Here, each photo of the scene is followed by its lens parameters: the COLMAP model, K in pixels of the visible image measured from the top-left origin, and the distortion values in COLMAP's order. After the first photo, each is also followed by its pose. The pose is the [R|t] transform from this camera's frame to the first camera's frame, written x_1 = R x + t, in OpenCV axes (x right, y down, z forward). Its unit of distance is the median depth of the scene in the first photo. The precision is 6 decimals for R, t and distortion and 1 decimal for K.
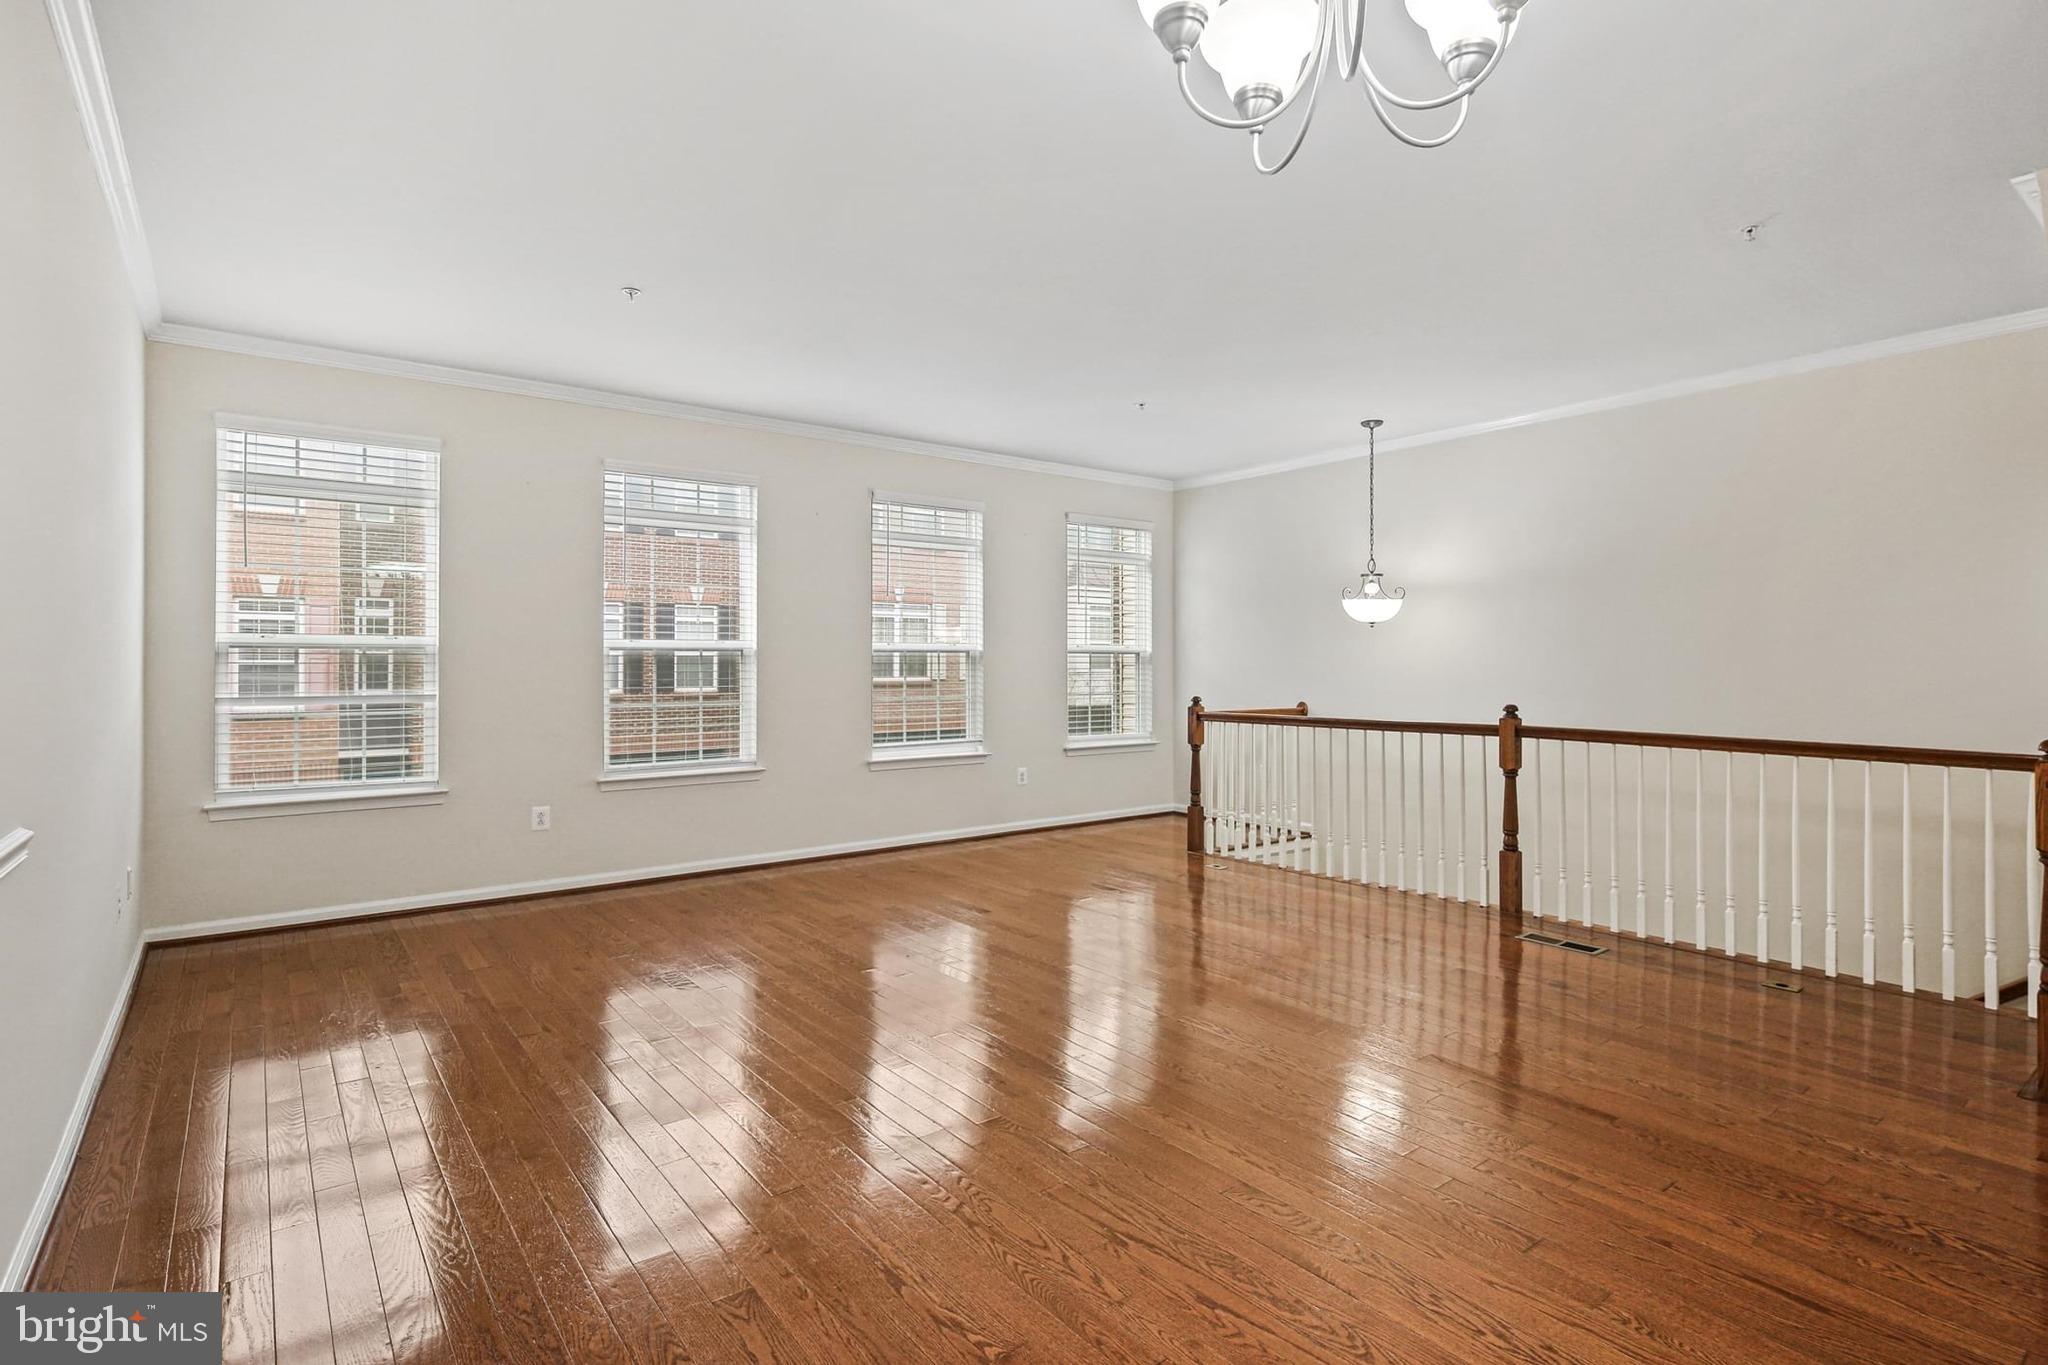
lens RADIAL K [[992.9, 0, 1032.8], [0, 992.9, 669.6], [0, 0, 1]] dist [0.003470, -0.000450]
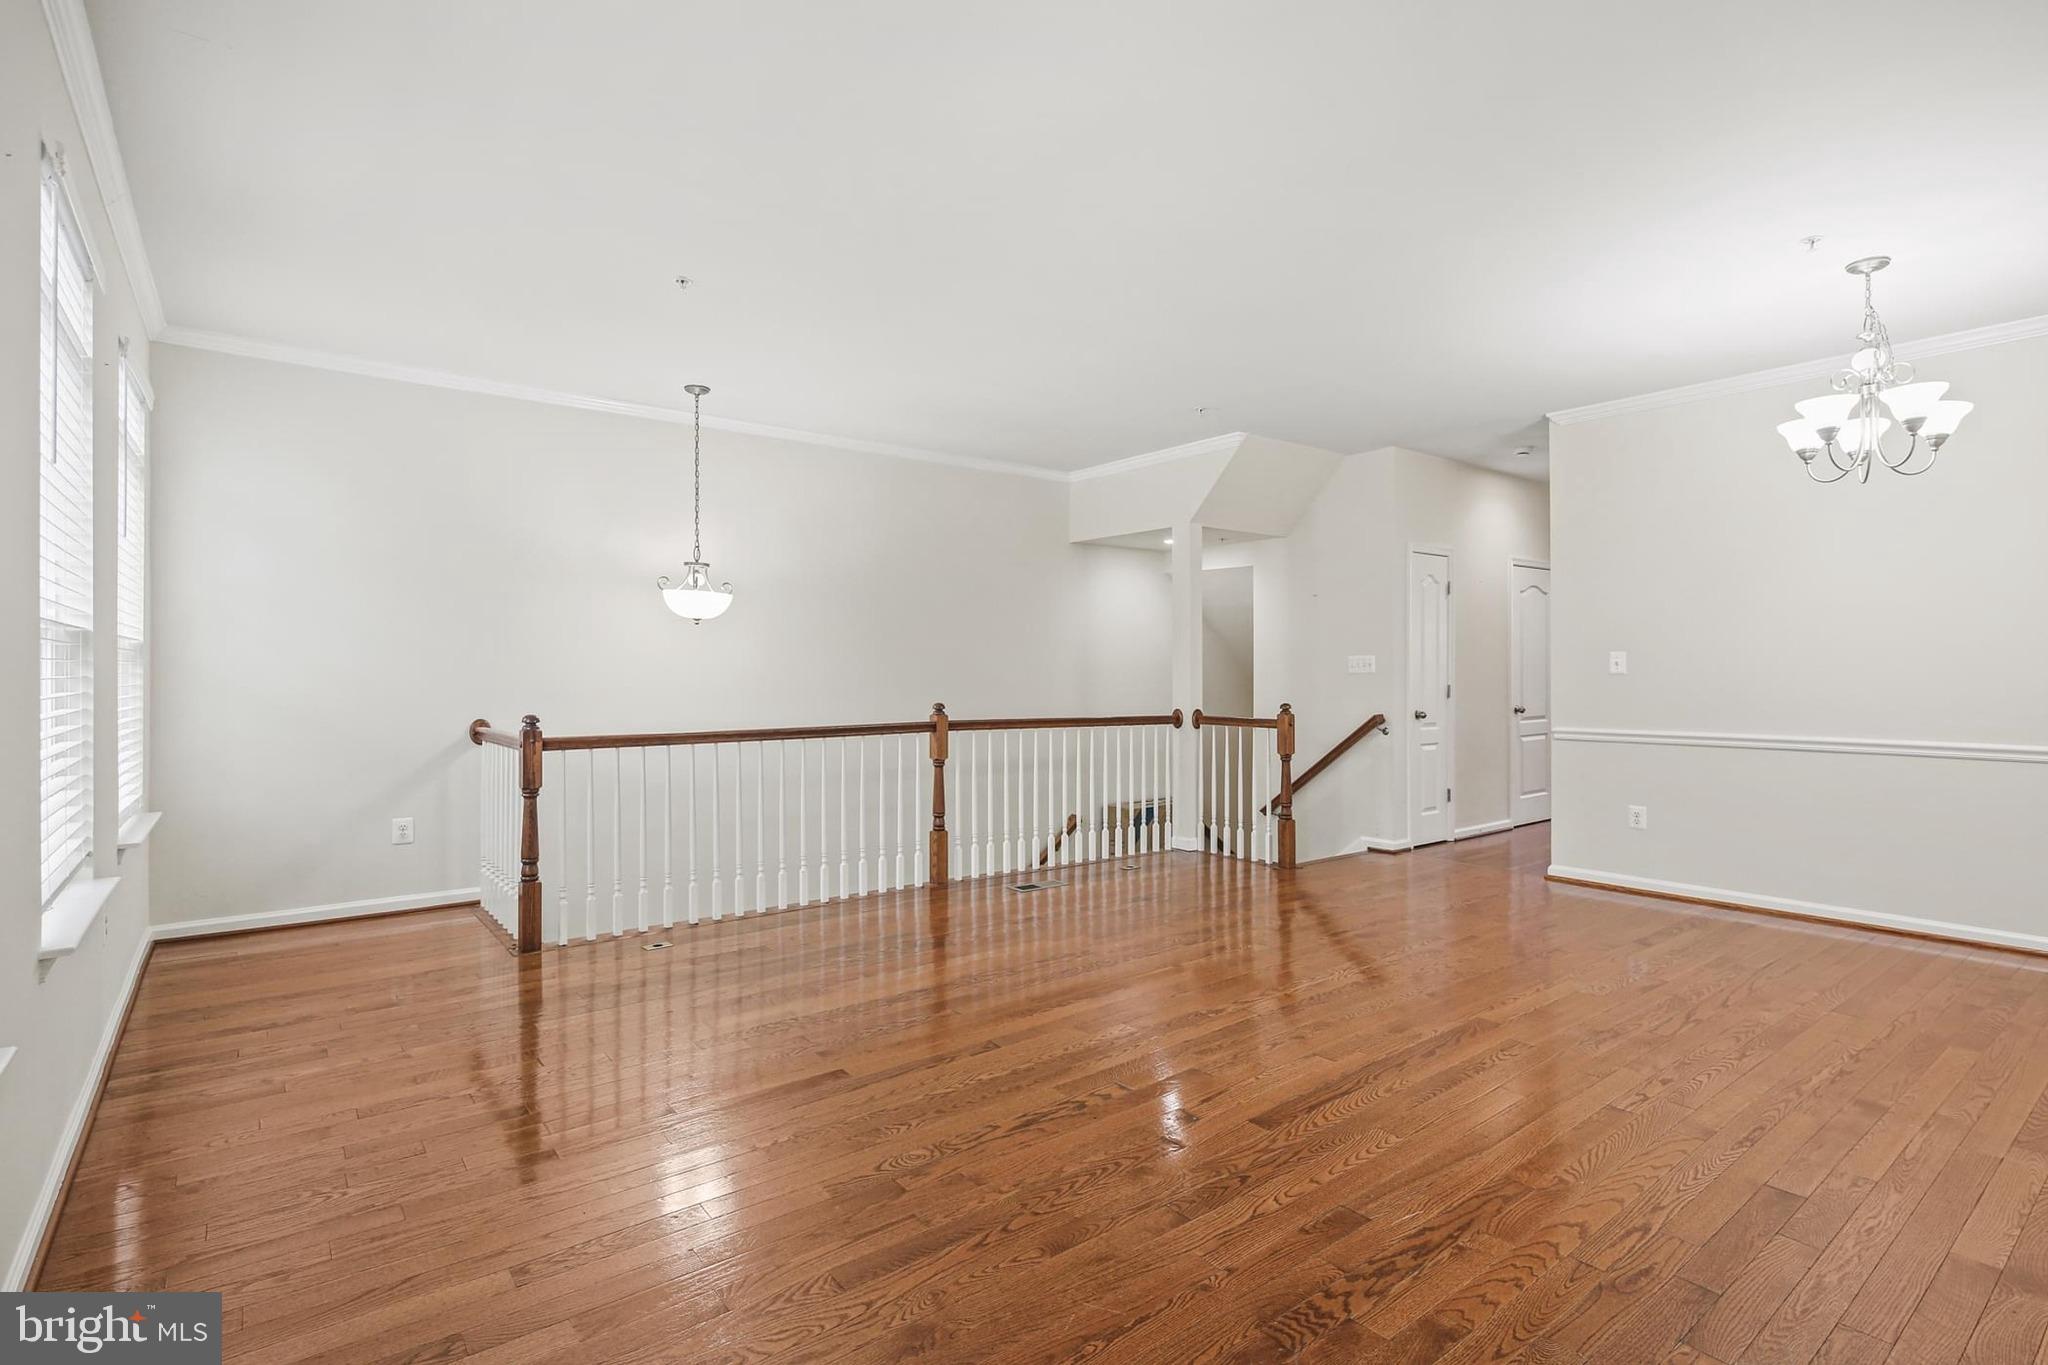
lens RADIAL K [[996.5, 0, 1033.0], [0, 996.5, 662.1], [0, 0, 1]] dist [0.013595, -0.008818]
pose [[-0.003316, 0.009002, 0.999954, -0.573075], [0.003958, 0.999952, -0.008989, -0.001048], [-0.999987, 0.003928, -0.003352, 0.769569]]
